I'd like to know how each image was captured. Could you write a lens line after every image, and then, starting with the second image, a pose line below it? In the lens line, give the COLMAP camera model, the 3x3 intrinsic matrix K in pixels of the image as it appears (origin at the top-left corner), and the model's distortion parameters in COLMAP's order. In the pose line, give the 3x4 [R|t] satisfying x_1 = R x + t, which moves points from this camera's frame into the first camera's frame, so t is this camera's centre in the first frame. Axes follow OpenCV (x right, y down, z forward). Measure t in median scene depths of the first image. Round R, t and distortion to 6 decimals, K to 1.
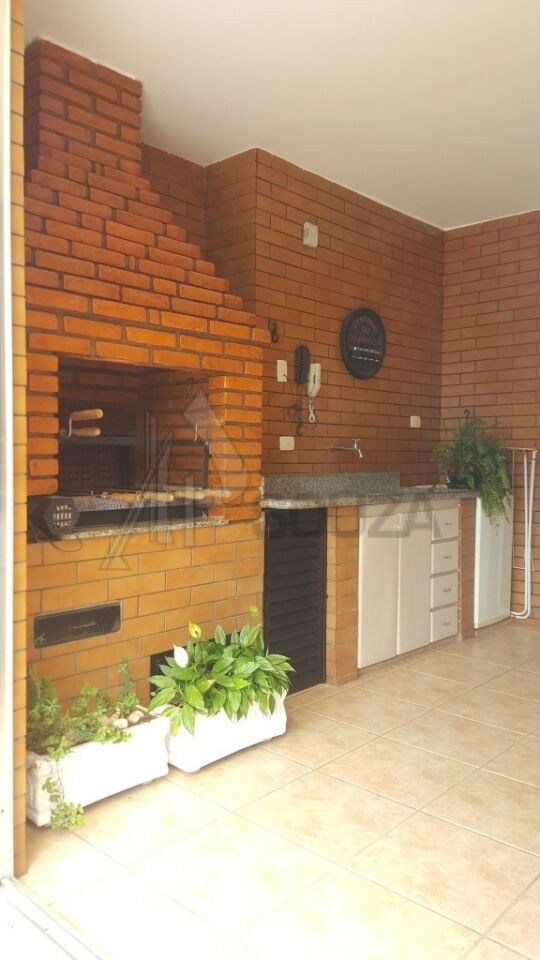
lens RADIAL K [[712.5, 0, 269.0], [0, 712.5, 480.1], [0, 0, 1]] dist [0.026759, -0.000174]
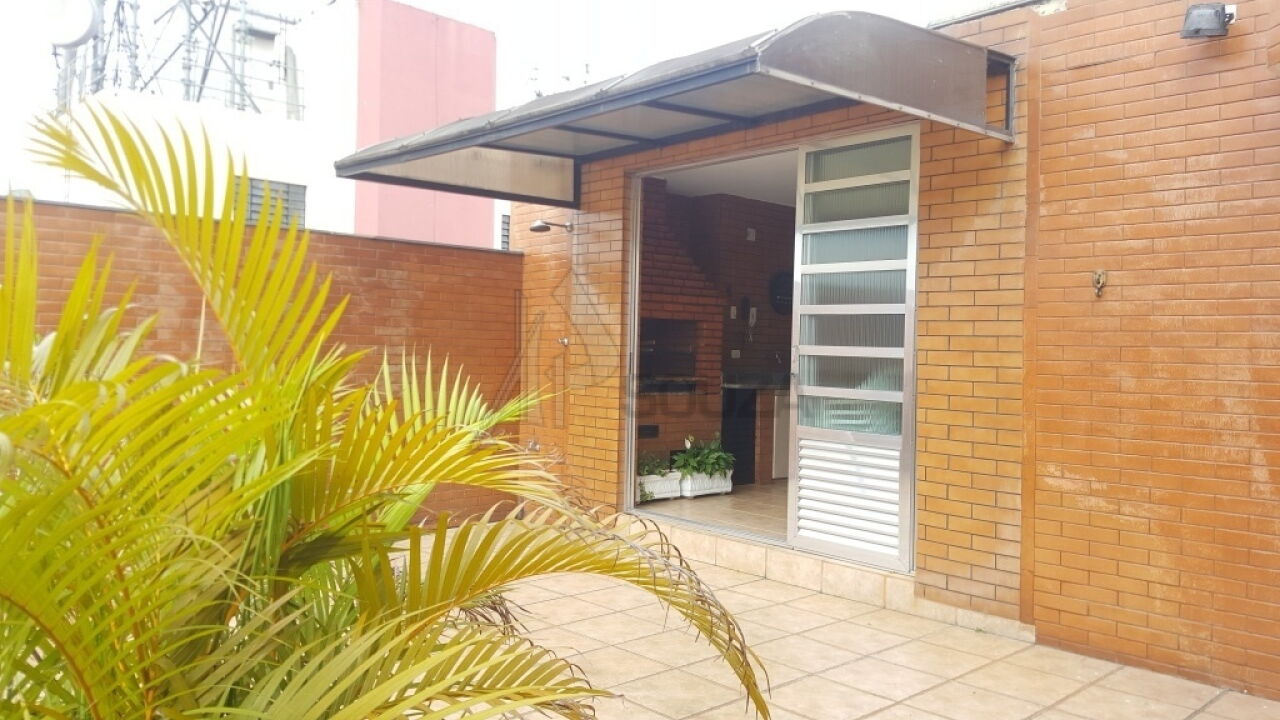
lens RADIAL K [[950.0, 0, 641.1], [0, 950.0, 359.0], [0, 0, 1]] dist [0.026759, -0.000174]
pose [[0.996344, 0.014782, -0.084144, -0.012578], [-0.017899, 0.999177, -0.036409, 0.066033], [0.083536, 0.037782, 0.995788, -1.815382]]
